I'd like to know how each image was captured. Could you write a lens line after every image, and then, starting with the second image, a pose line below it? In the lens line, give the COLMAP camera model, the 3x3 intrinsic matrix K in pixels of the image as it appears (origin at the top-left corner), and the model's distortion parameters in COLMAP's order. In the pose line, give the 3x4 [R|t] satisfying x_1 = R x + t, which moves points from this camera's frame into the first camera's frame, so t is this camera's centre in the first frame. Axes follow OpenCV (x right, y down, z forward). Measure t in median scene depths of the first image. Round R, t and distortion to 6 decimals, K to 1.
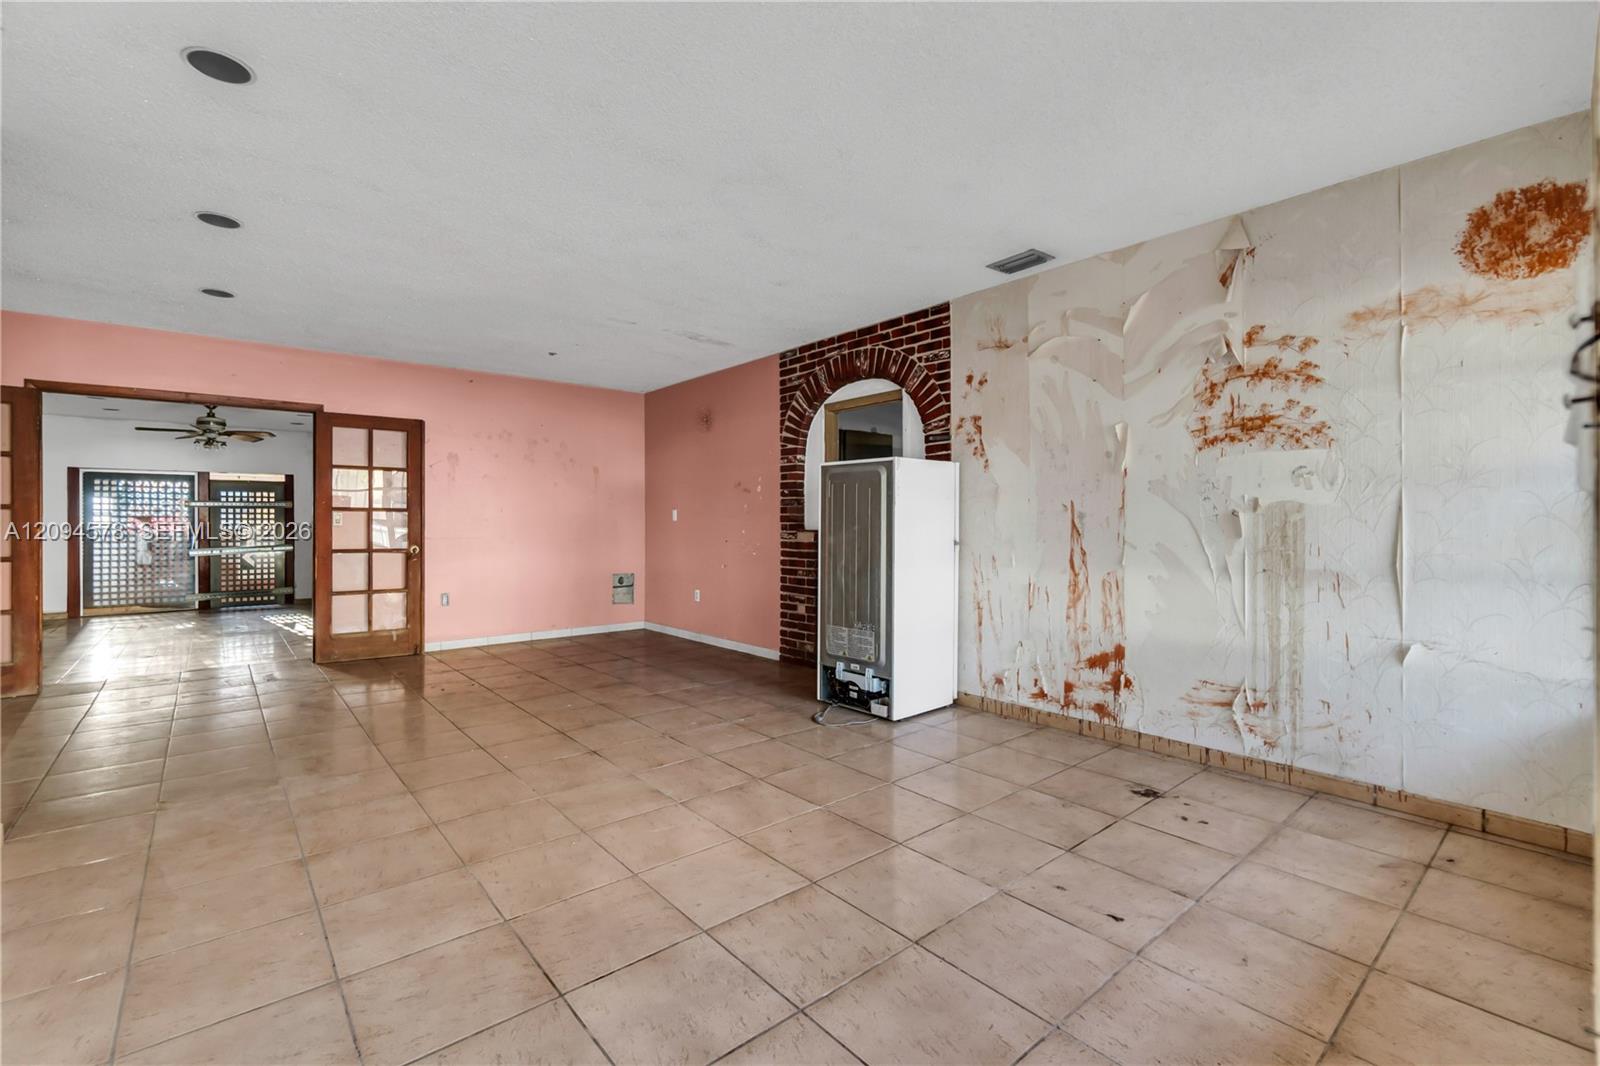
lens RADIAL K [[694.7, 0, 786.8], [0, 694.7, 518.8], [0, 0, 1]] dist [-0.003109, -0.000050]
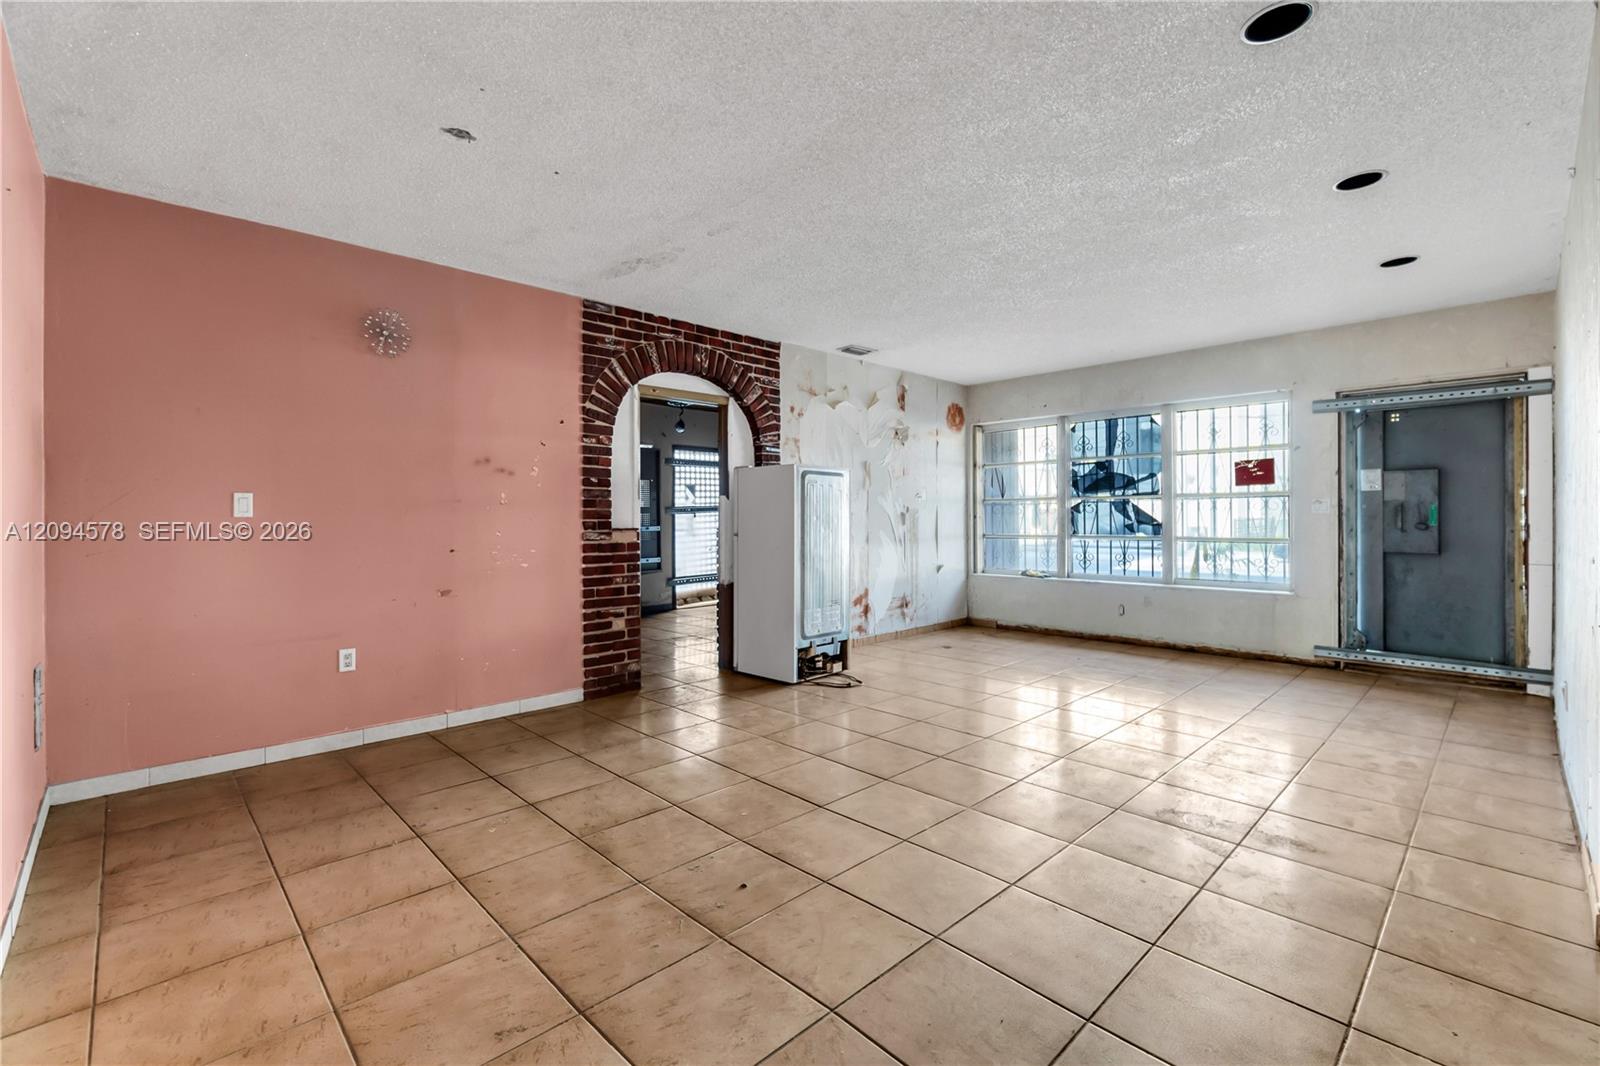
lens RADIAL K [[694.7, 0, 786.8], [0, 694.7, 518.8], [0, 0, 1]] dist [-0.003109, -0.000050]
pose [[-0.063569, 0.003549, 0.997971, -0.818362], [0.002251, 0.999992, -0.003413, 0.008034], [-0.997975, 0.002030, -0.063576, 0.857485]]
